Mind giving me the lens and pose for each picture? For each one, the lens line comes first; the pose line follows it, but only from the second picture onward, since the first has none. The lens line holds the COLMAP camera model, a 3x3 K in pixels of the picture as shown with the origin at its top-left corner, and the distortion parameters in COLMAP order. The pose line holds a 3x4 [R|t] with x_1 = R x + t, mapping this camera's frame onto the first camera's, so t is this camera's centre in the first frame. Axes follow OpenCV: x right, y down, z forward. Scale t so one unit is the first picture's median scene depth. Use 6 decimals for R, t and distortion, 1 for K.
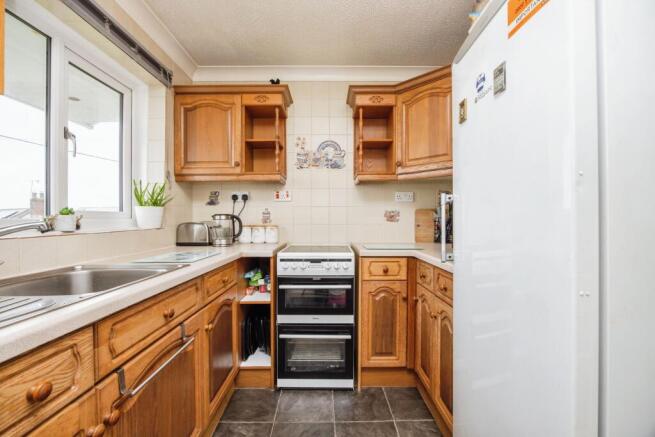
lens RADIAL K [[285.7, 0, 326.7], [0, 285.7, 219.8], [0, 0, 1]] dist [-0.009014, 0.001249]
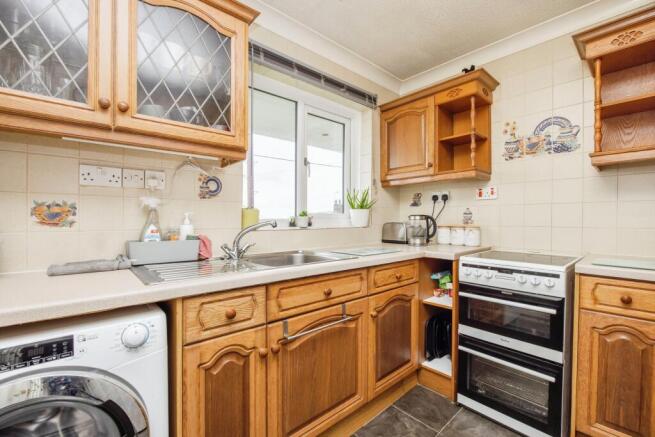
lens RADIAL K [[285.7, 0, 328.0], [0, 285.7, 218.3], [0, 0, 1]] dist [-0.009014, 0.001249]
pose [[0.668797, 0.001954, -0.743443, 0.223281], [-0.006364, 0.999975, -0.003097, -0.002389], [0.743418, 0.006802, 0.668792, 0.065808]]
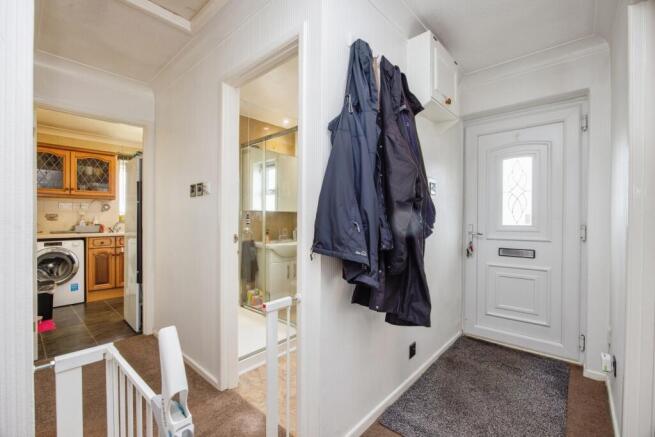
lens RADIAL K [[285.7, 0, 331.8], [0, 285.7, 219.1], [0, 0, 1]] dist [-0.009014, 0.001249]
pose [[0.757944, 0.010917, -0.652228, 2.349764], [-0.013042, 0.999914, 0.001580, -0.024530], [0.652189, 0.007309, 0.758021, -0.199408]]
